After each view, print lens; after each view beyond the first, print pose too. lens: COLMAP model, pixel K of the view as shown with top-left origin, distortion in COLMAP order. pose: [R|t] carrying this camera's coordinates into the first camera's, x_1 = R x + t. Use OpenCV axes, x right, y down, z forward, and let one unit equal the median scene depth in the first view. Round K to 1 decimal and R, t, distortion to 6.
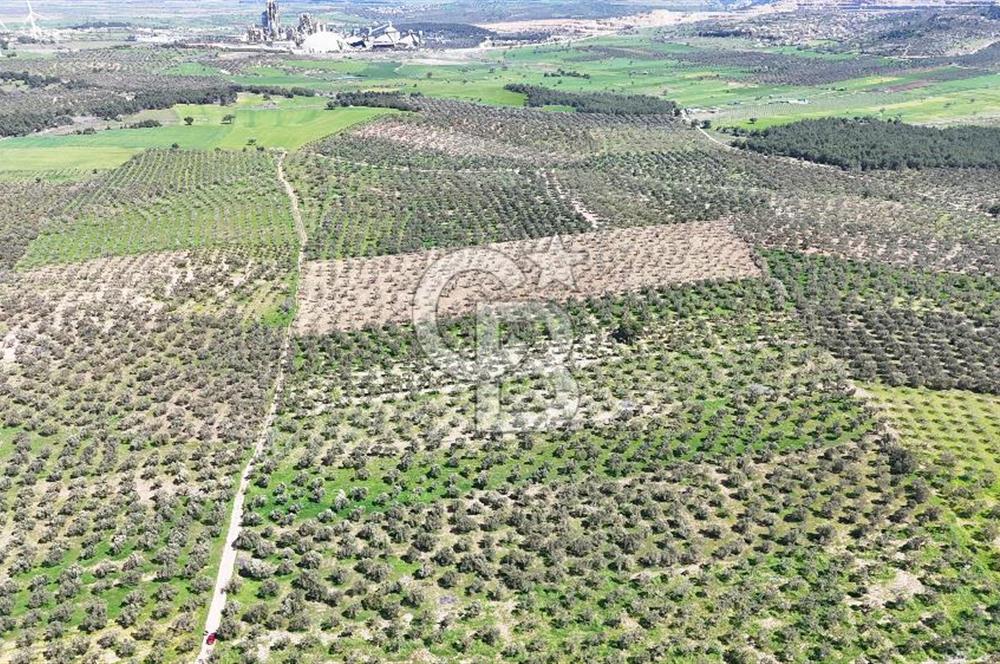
lens RADIAL K [[991.9, 0, 494.2], [0, 991.9, 305.5], [0, 0, 1]] dist [0.077365, -0.098580]
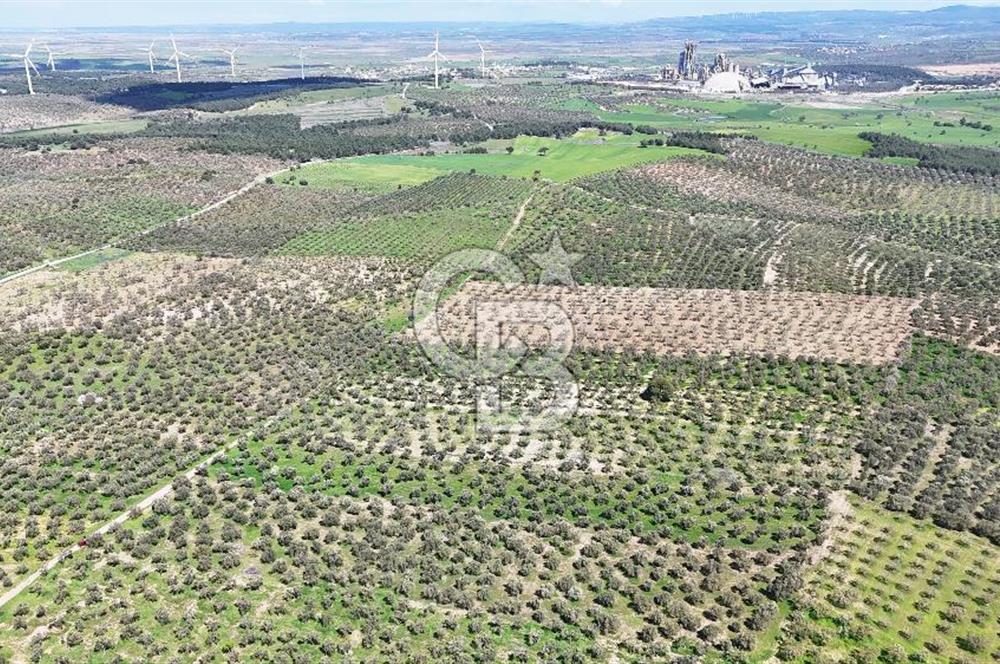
lens RADIAL K [[991.9, 0, 494.2], [0, 991.9, 305.5], [0, 0, 1]] dist [0.077365, -0.098580]
pose [[0.845784, 0.144111, -0.513695, 0.217571], [-0.161709, 0.986782, 0.010581, -0.017868], [0.508429, 0.074119, 0.857908, 0.041818]]
